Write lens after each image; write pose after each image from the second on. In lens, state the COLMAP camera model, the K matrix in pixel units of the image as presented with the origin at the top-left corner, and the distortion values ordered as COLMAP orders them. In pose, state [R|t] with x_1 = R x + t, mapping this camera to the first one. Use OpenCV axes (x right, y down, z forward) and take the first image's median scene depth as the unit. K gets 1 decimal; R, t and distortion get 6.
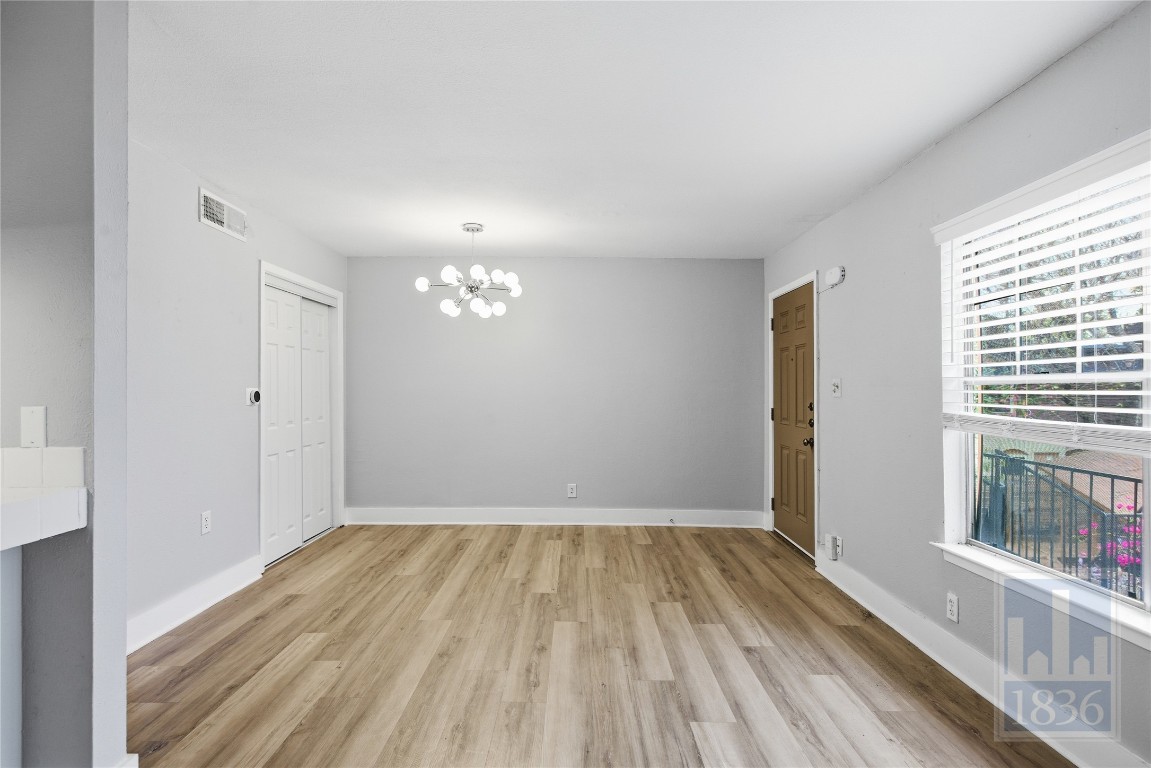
lens RADIAL K [[576.8, 0, 576.5], [0, 576.8, 387.0], [0, 0, 1]] dist [0.005618, -0.002157]
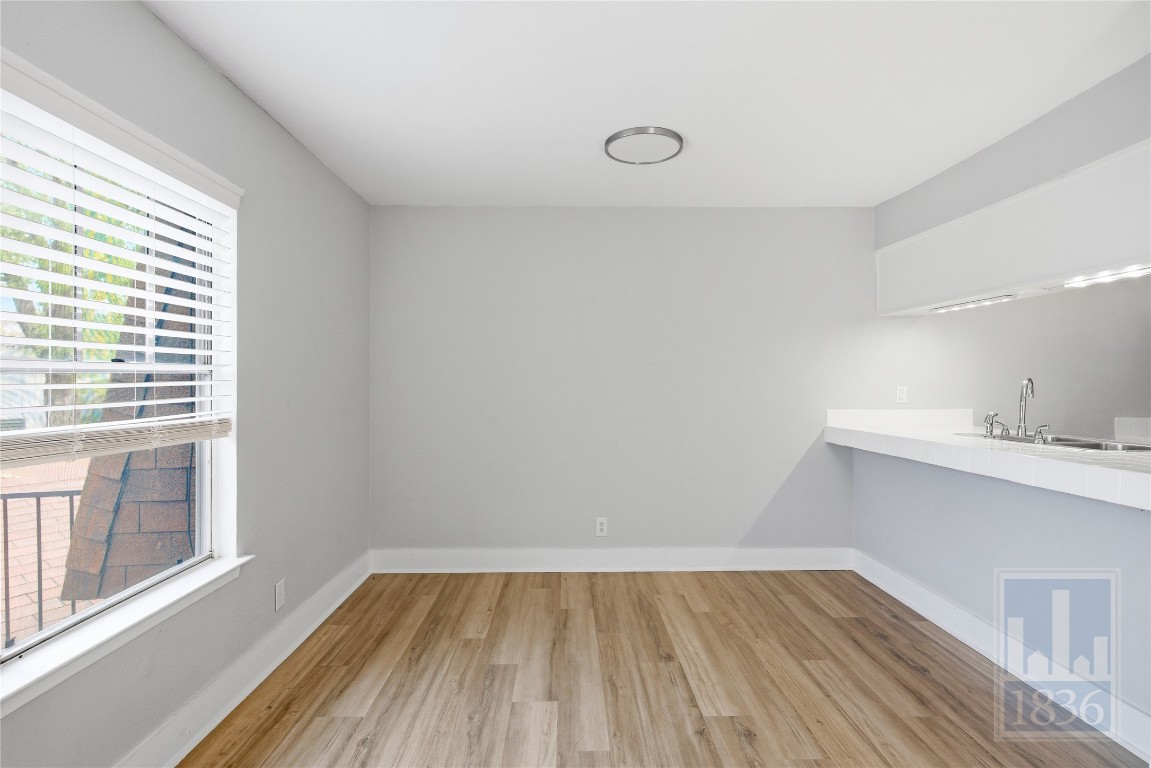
lens RADIAL K [[576.8, 0, 571.2], [0, 576.8, 381.8], [0, 0, 1]] dist [0.005618, -0.002157]
pose [[-0.999821, -0.000323, -0.018909, 0.136768], [-0.000320, 1.000000, -0.000155, 0.003572], [0.018909, -0.000149, -0.999821, 1.244755]]
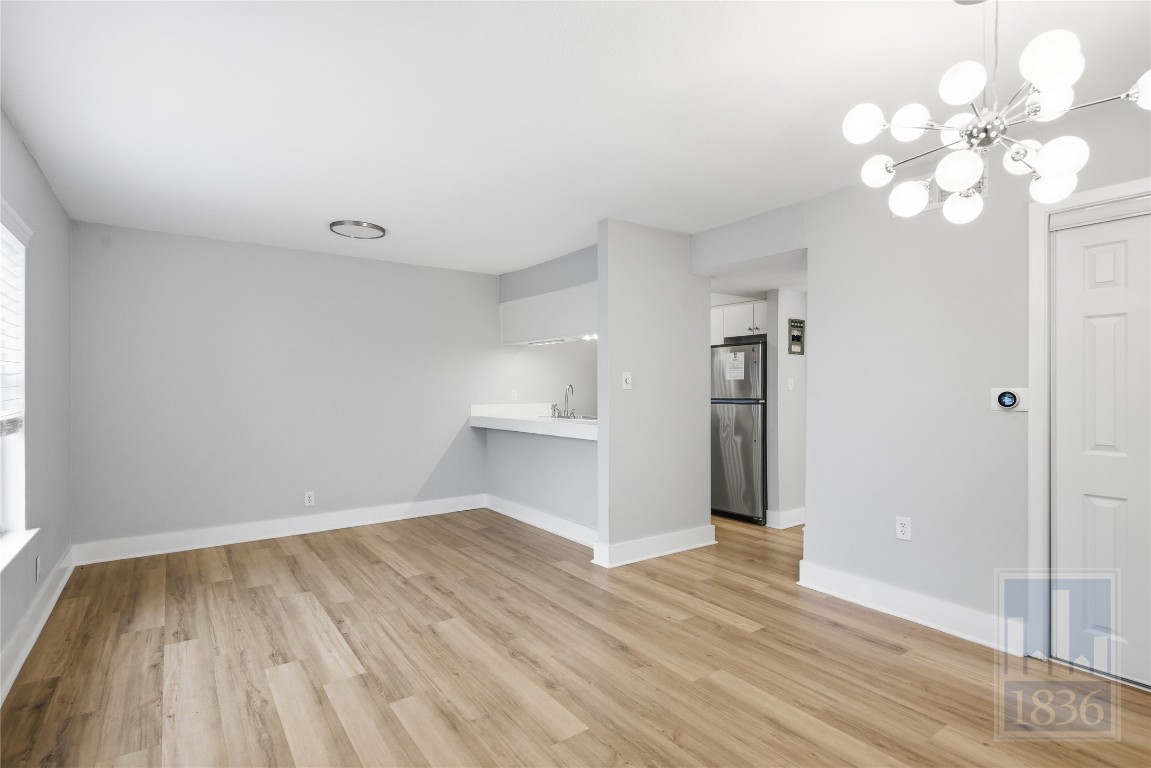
lens RADIAL K [[576.8, 0, 575.2], [0, 576.8, 385.0], [0, 0, 1]] dist [0.005618, -0.002157]
pose [[-0.816758, -0.002611, -0.576974, 0.467062], [-0.000588, 0.999993, -0.003693, 0.002783], [0.576980, -0.002677, -0.816754, 1.951814]]
